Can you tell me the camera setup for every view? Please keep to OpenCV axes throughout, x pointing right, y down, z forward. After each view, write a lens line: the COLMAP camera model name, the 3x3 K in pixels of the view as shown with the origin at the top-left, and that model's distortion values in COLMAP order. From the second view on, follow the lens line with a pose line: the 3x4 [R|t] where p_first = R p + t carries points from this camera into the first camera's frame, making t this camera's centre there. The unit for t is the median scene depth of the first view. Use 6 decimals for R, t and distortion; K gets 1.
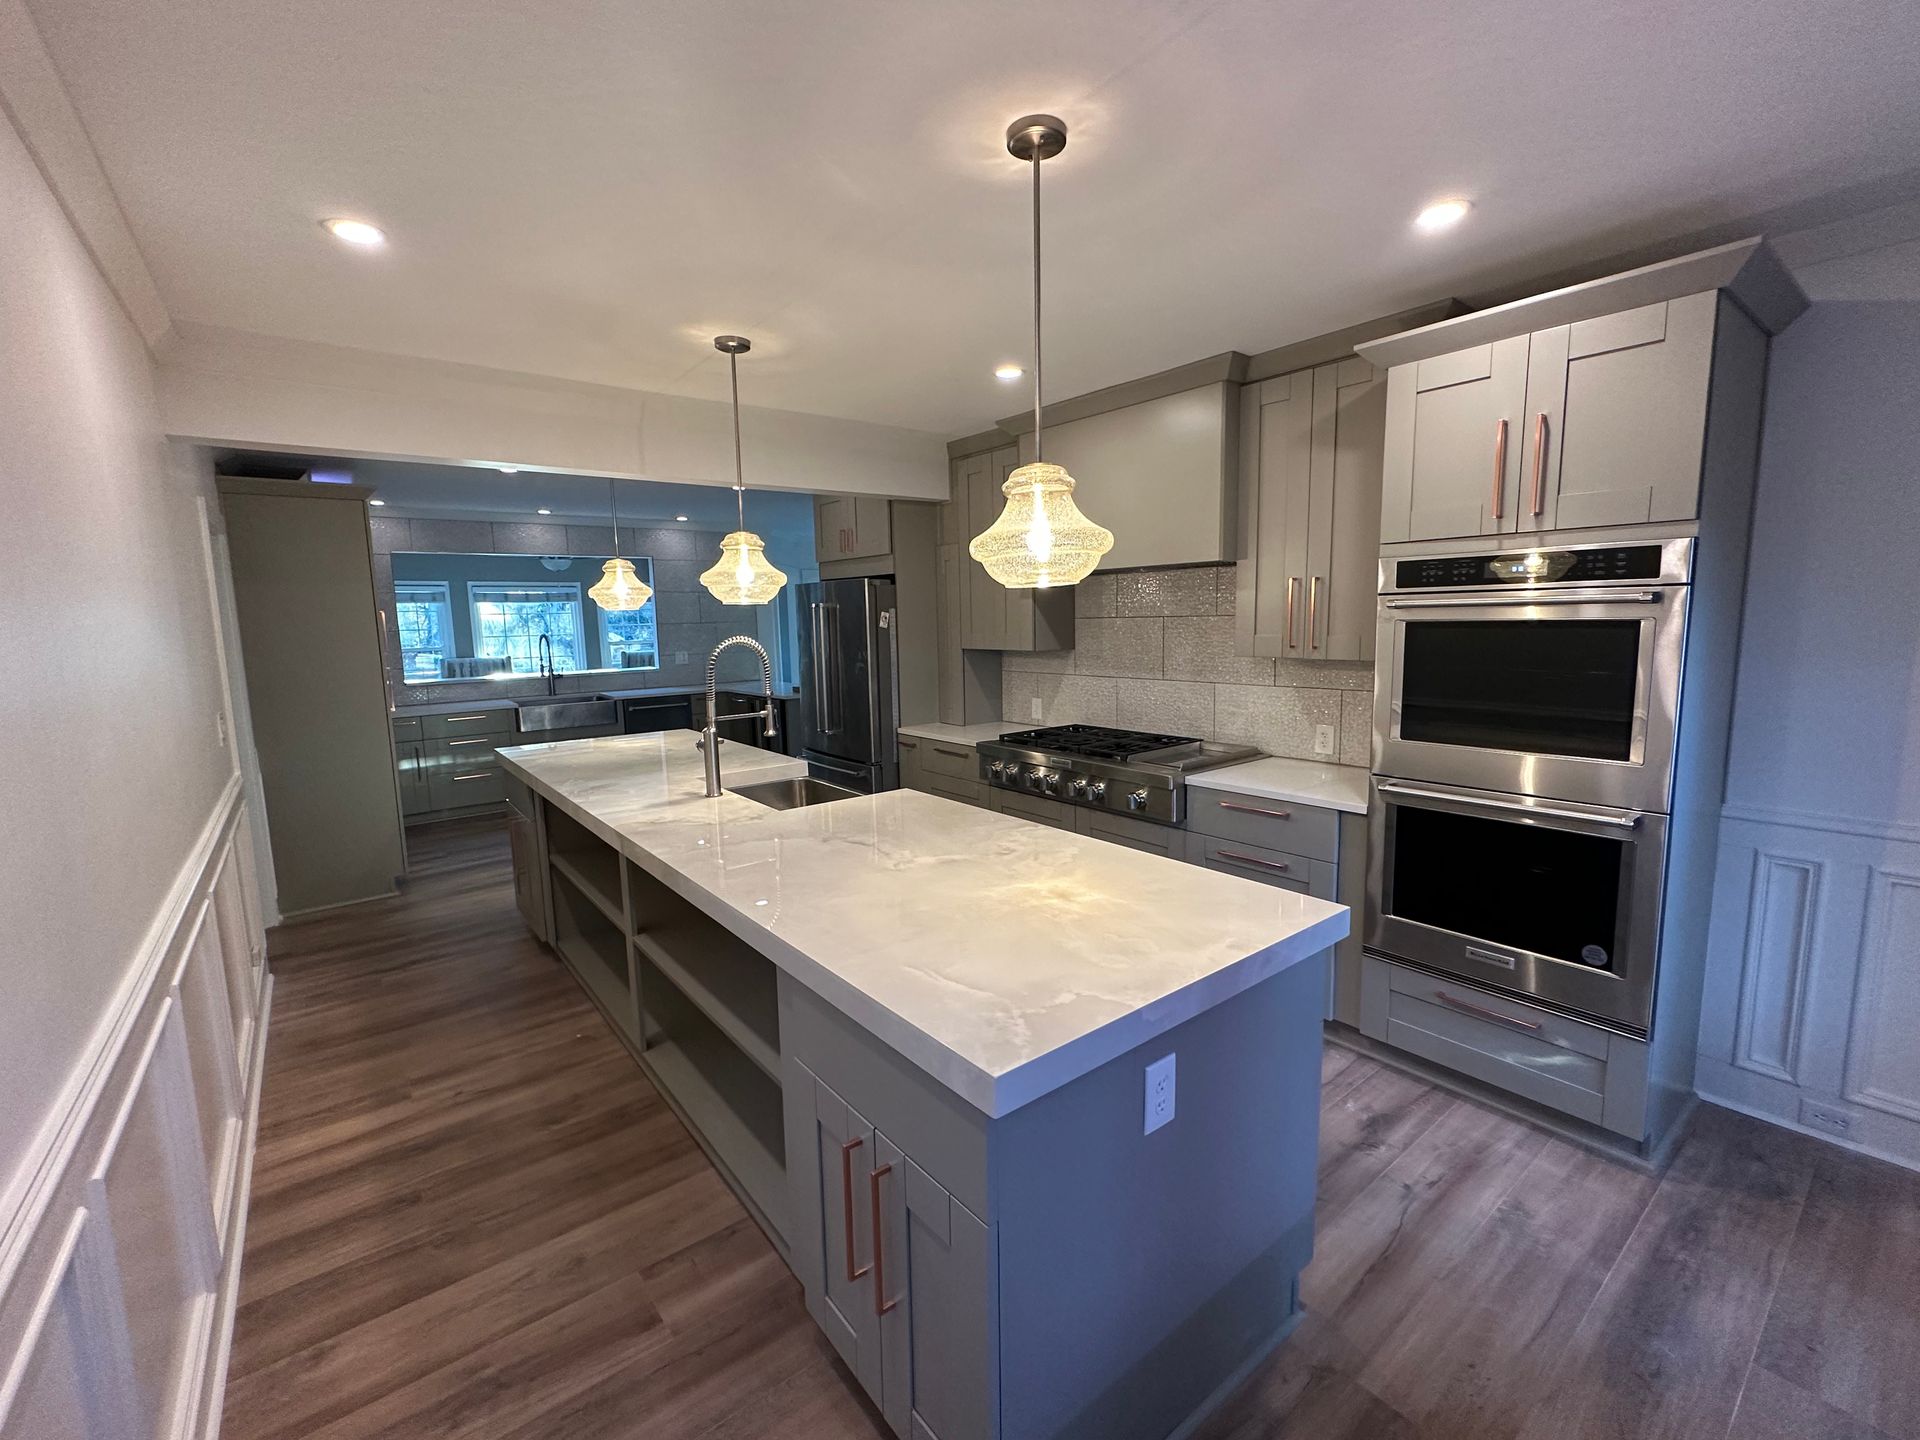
lens RADIAL K [[761.9, 0, 960.0], [0, 761.9, 720.0], [0, 0, 1]] dist [-0.003097, -0.000708]
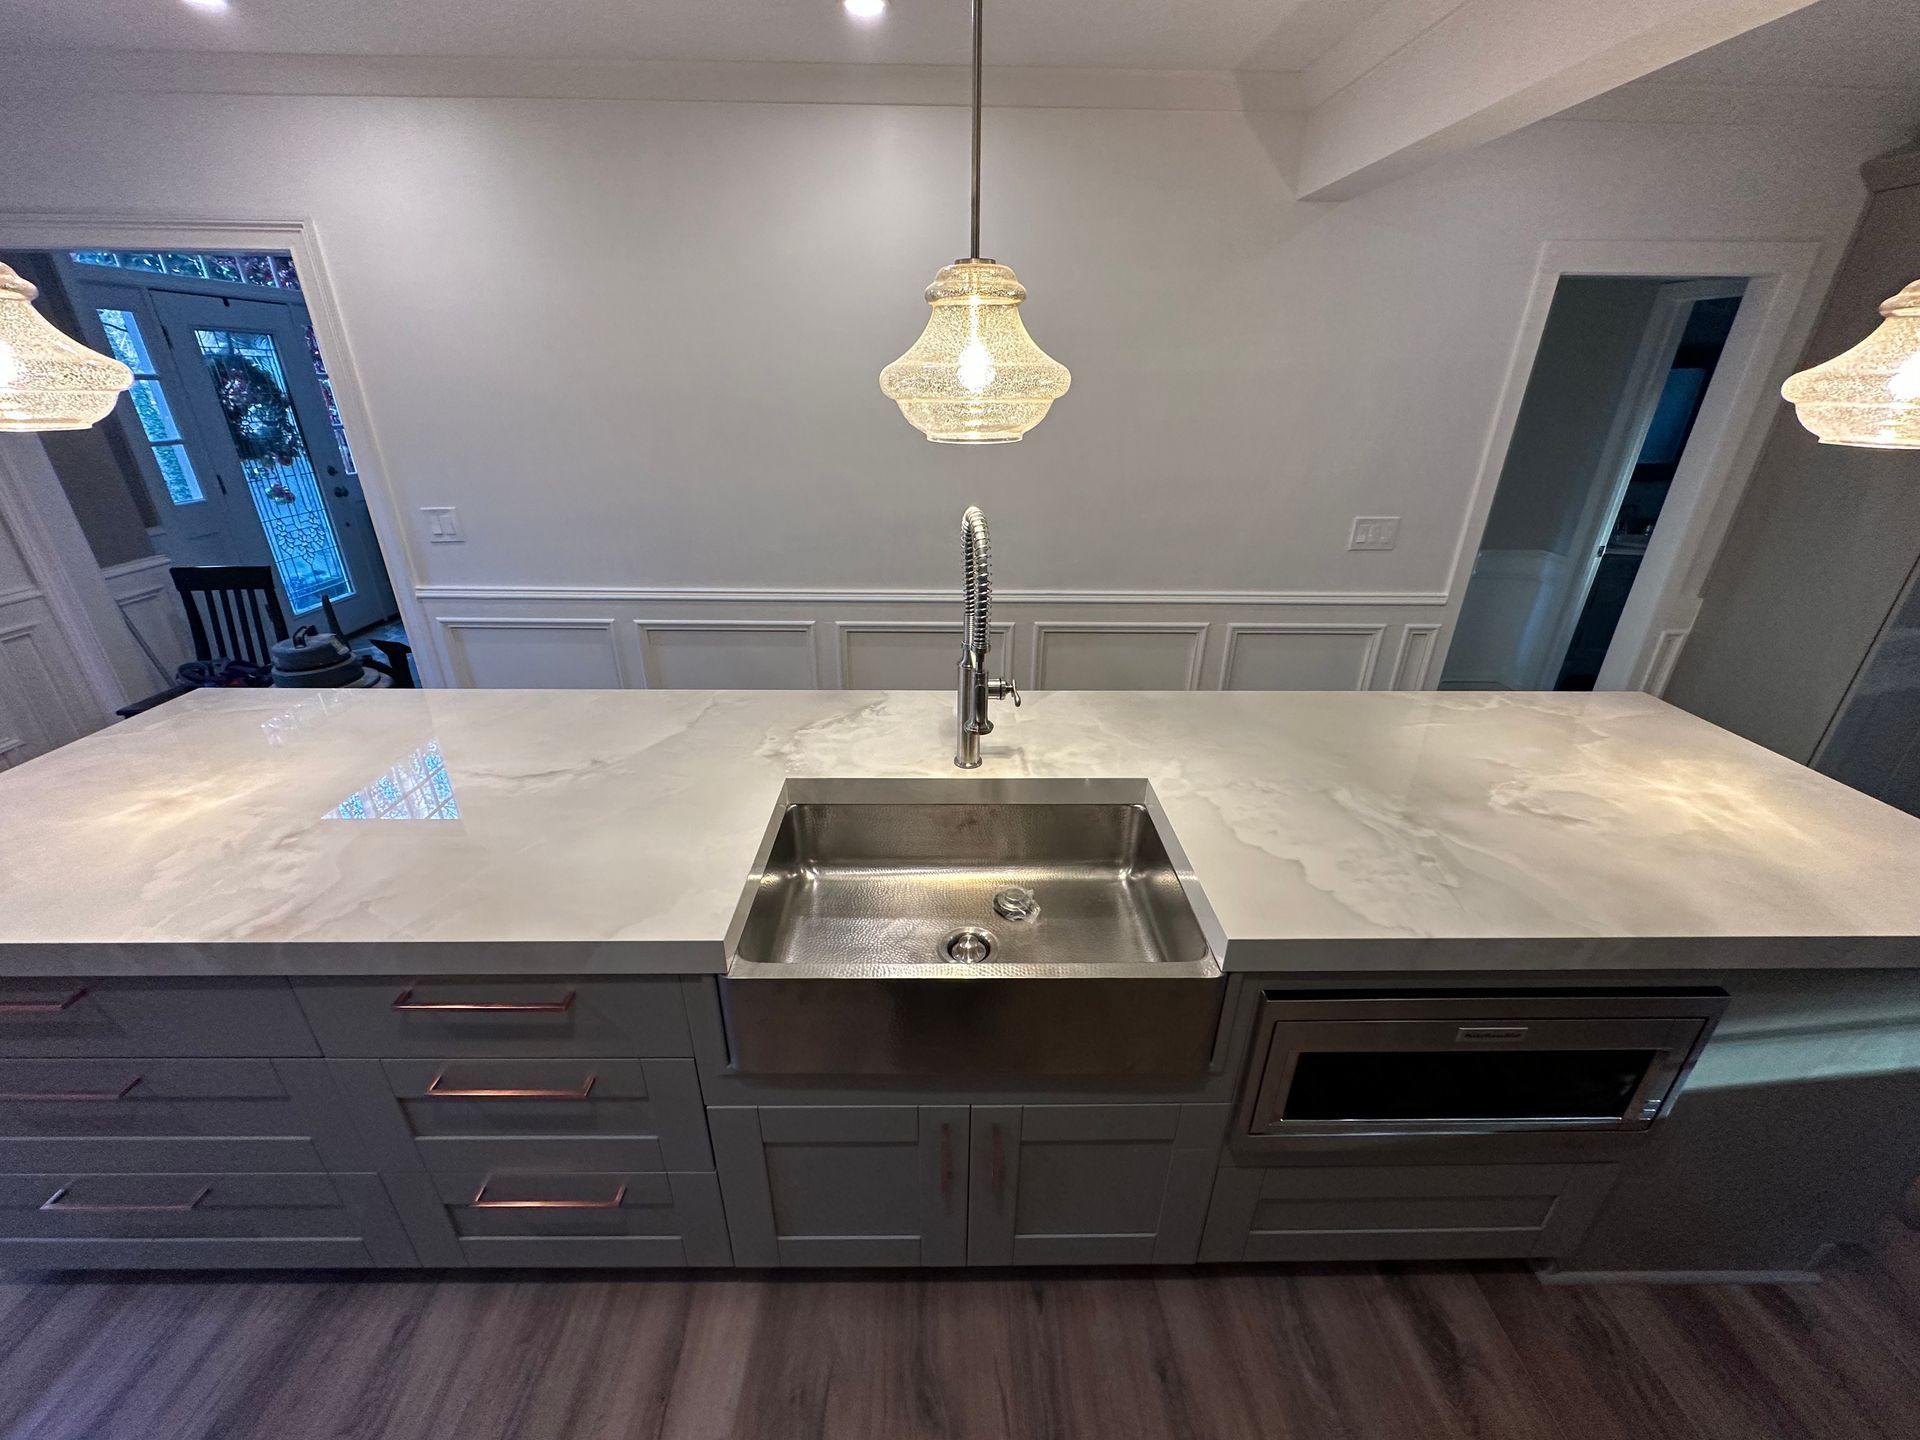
lens RADIAL K [[761.9, 0, 960.0], [0, 761.9, 720.0], [0, 0, 1]] dist [-0.003097, -0.000708]
pose [[-0.603570, 0.347620, -0.717540, 0.136851], [-0.110582, 0.854756, 0.507113, -0.304034], [0.789605, 0.385425, -0.477464, 1.620518]]
